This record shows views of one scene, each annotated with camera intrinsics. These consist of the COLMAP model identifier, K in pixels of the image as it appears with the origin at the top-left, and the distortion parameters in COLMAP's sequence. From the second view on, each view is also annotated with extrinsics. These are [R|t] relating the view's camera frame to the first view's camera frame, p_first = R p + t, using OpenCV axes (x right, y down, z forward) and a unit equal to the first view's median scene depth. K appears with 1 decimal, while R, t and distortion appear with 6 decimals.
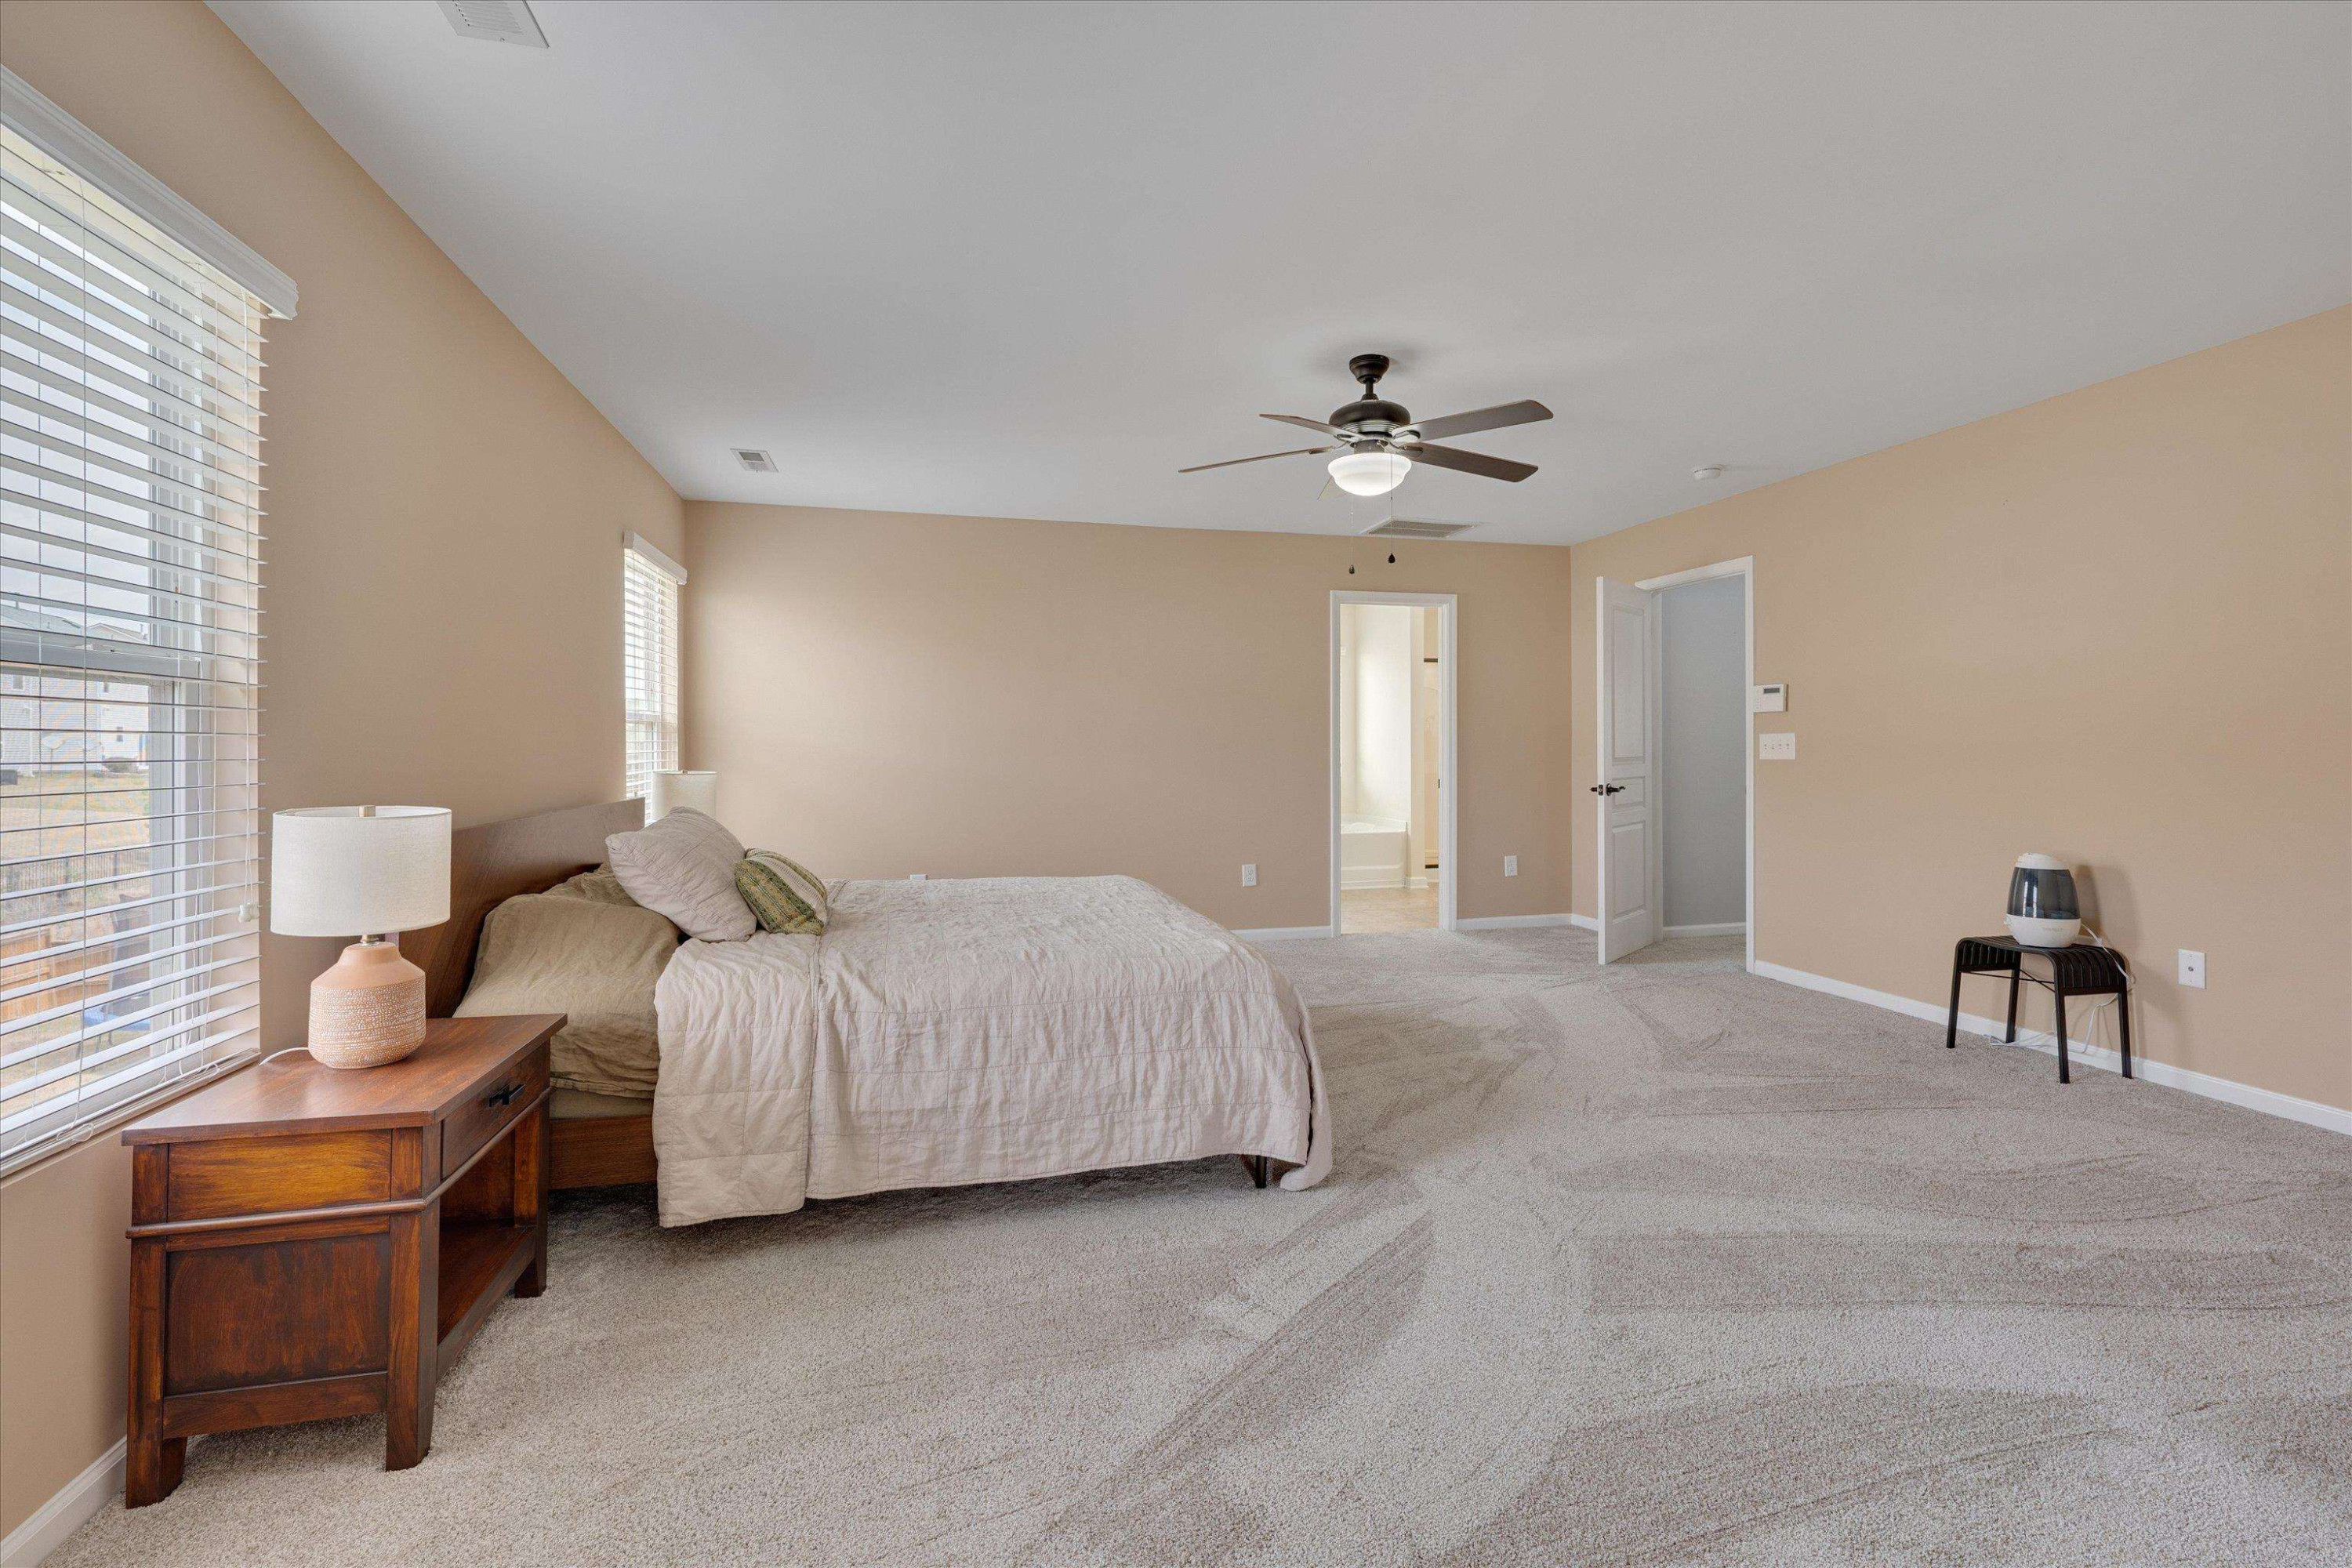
lens RADIAL K [[1011.1, 0, 1171.1], [0, 1011.1, 750.6], [0, 0, 1]] dist [-0.001325, -0.000536]
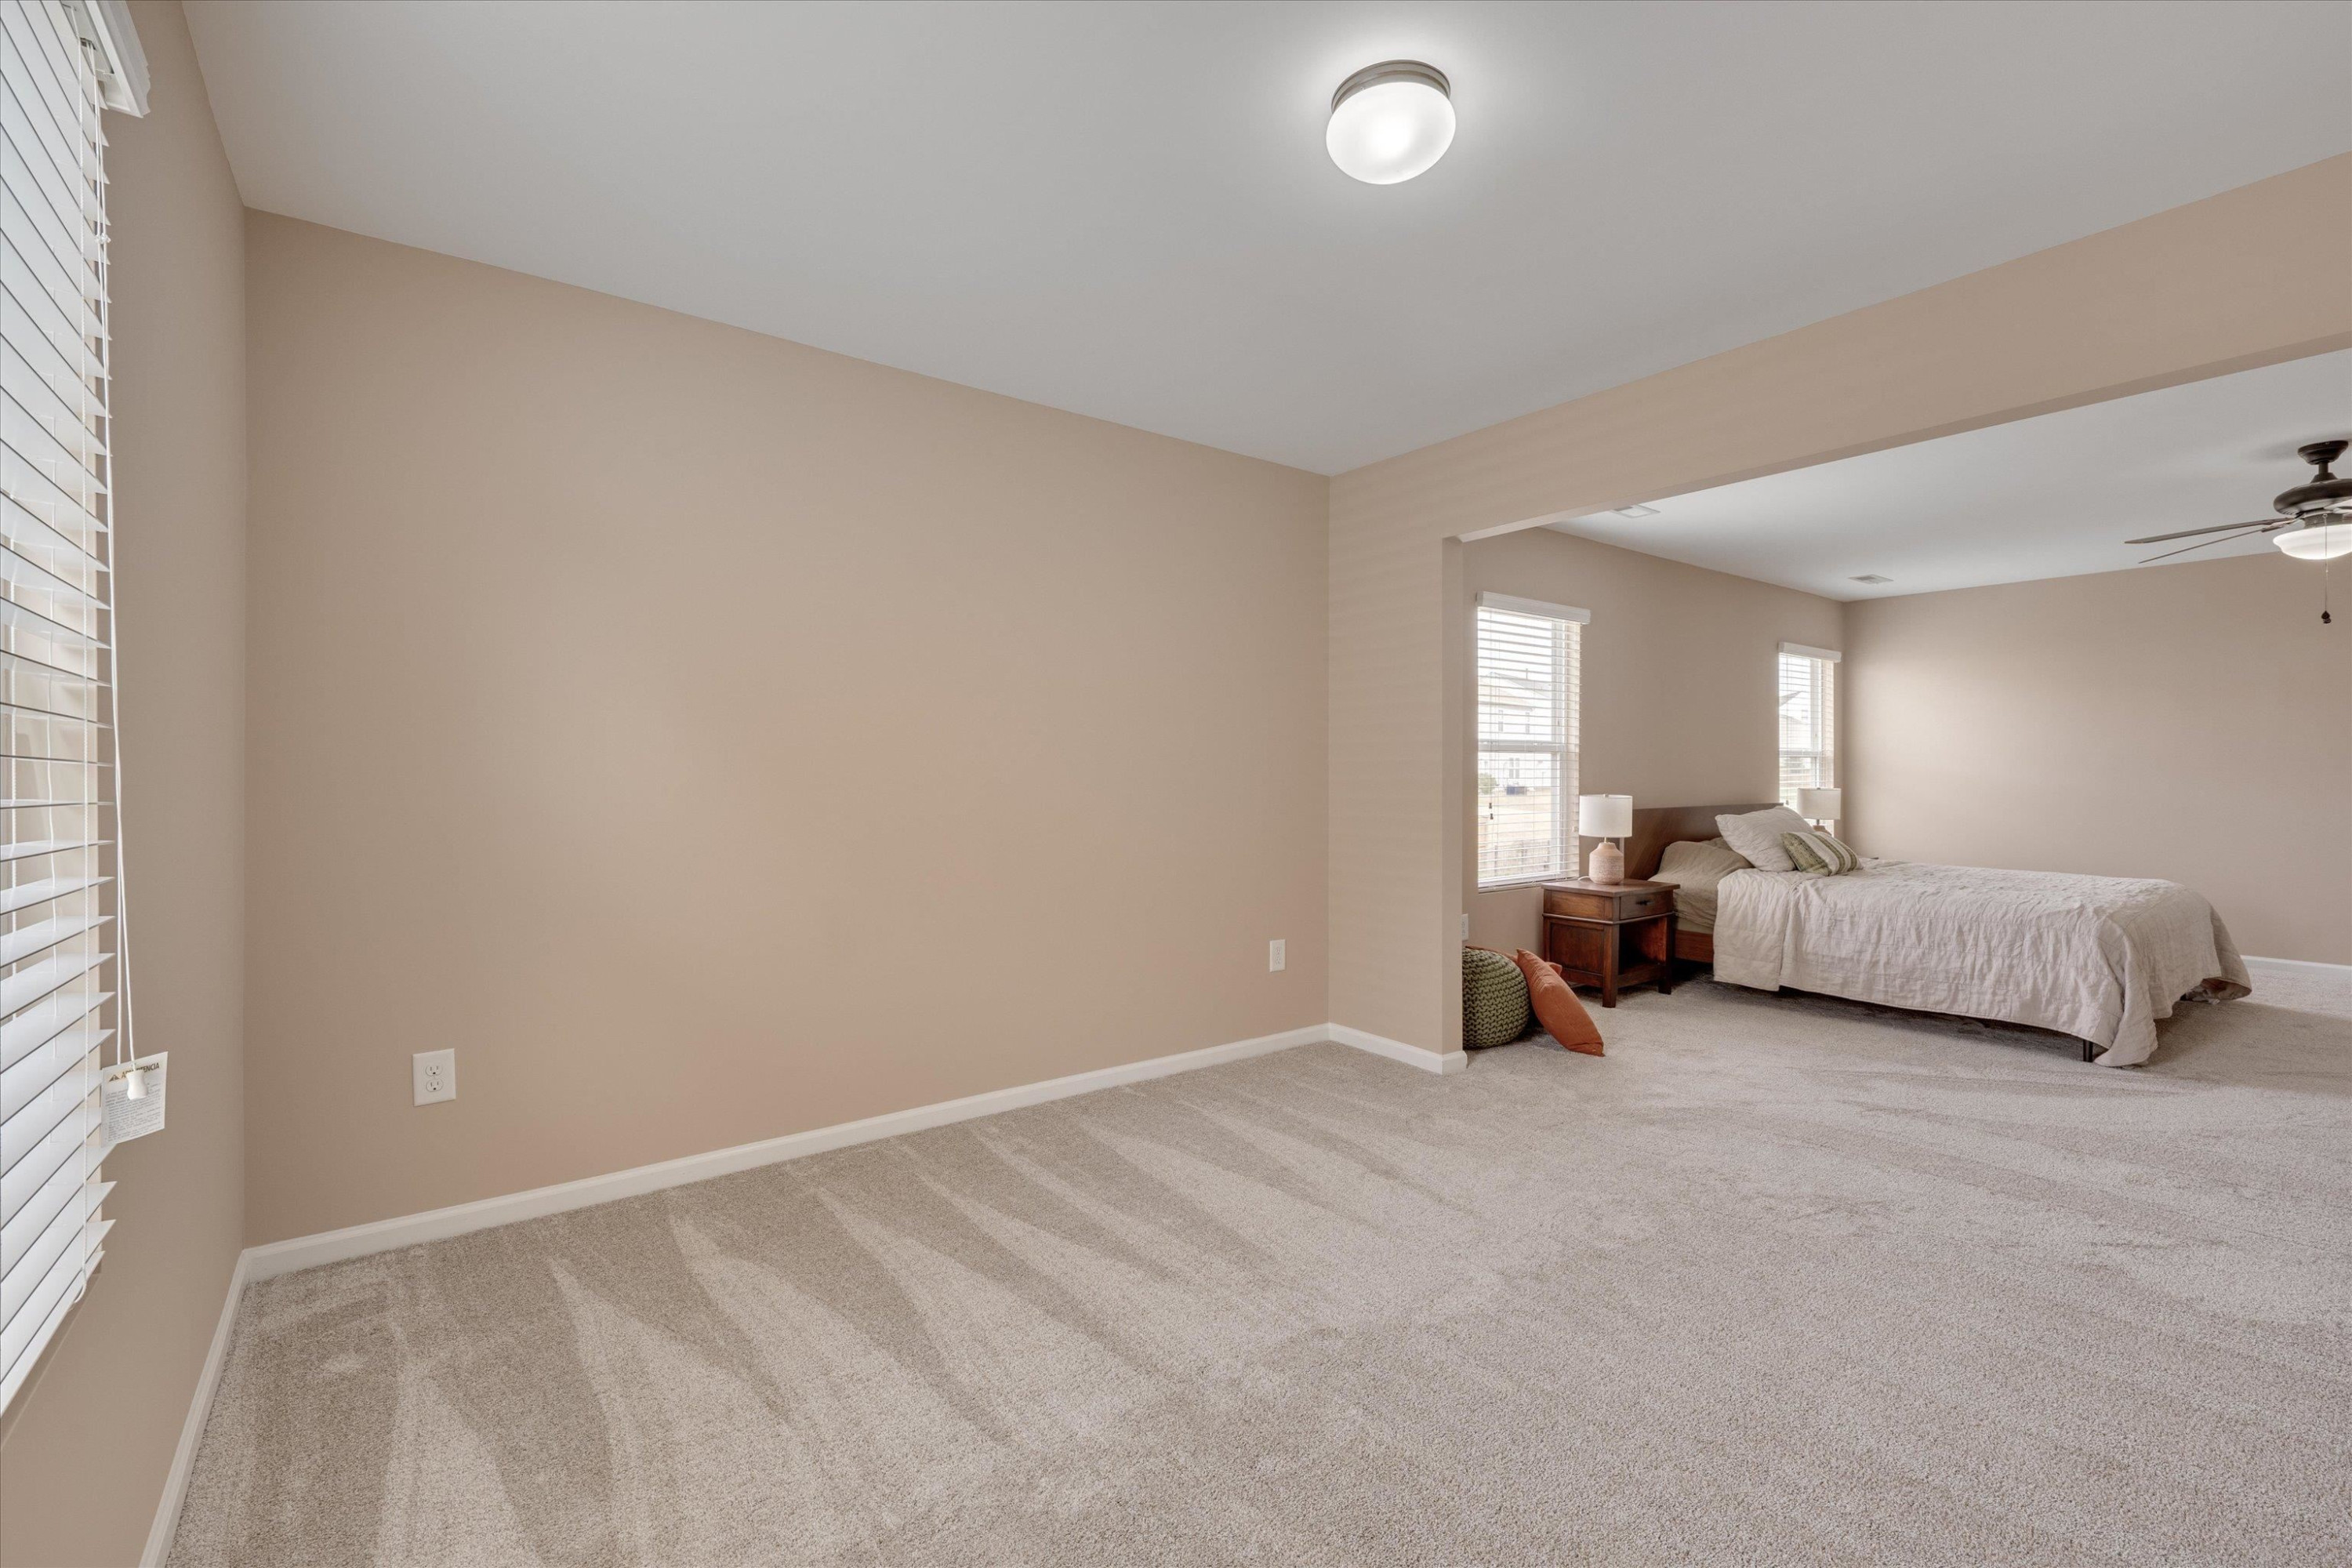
lens RADIAL K [[1011.1, 0, 1173.6], [0, 1011.1, 786.4], [0, 0, 1]] dist [-0.001325, -0.000536]
pose [[0.373770, 0.013252, -0.927427, 1.062254], [-0.001922, 0.999907, 0.013514, -0.002924], [0.927519, -0.003269, 0.373761, -0.916500]]
